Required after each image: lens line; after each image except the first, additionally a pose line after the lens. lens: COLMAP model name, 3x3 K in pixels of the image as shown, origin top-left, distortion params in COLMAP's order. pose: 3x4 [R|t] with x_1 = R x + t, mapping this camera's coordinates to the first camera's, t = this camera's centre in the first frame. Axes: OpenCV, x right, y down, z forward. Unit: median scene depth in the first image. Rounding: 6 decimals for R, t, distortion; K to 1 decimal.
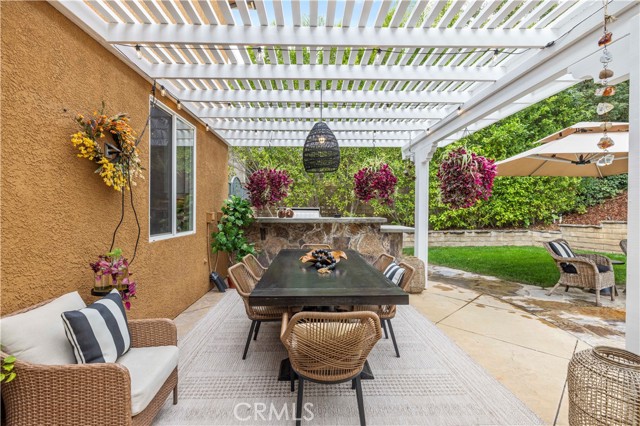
lens RADIAL K [[300.1, 0, 320.8], [0, 300.1, 213.7], [0, 0, 1]] dist [0.000889, 0.000068]
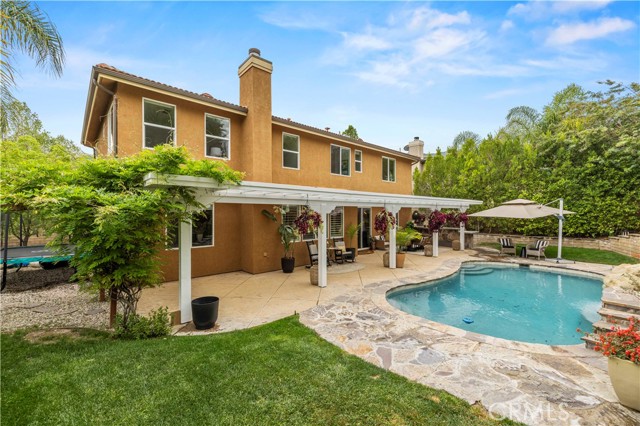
lens RADIAL K [[272.2, 0, 315.1], [0, 272.2, 213.4], [0, 0, 1]] dist [0.003968, -0.000534]
pose [[0.651888, 0.004204, -0.758304, 1.981024], [-0.006927, 0.999976, -0.000411, -0.183321], [0.758284, 0.005520, 0.651901, -2.781709]]
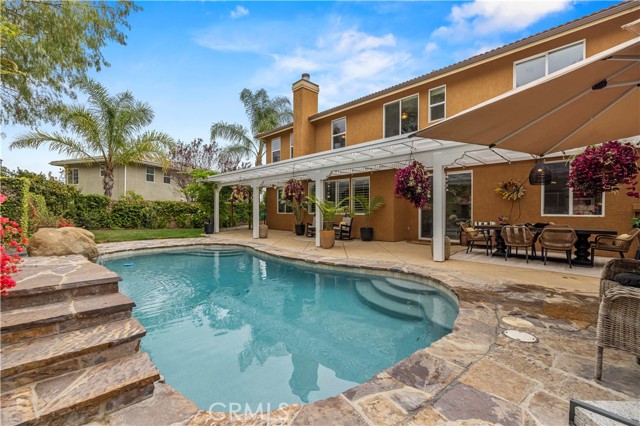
lens RADIAL K [[272.2, 0, 319.0], [0, 272.2, 211.7], [0, 0, 1]] dist [0.003968, -0.000534]
pose [[-0.724246, -0.002628, -0.689537, 1.972712], [-0.009112, 0.999942, 0.005760, 0.044081], [0.689482, 0.010454, -0.724228, 1.050300]]
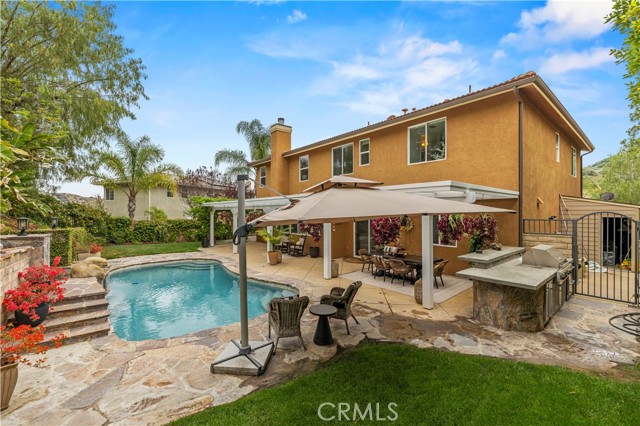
lens RADIAL K [[272.2, 0, 319.2], [0, 272.2, 213.0], [0, 0, 1]] dist [0.003968, -0.000534]
pose [[-0.784411, 0.000249, -0.620241, 1.881279], [-0.005997, 0.999950, 0.007986, -0.232205], [0.620212, 0.009984, -0.784370, 2.112239]]
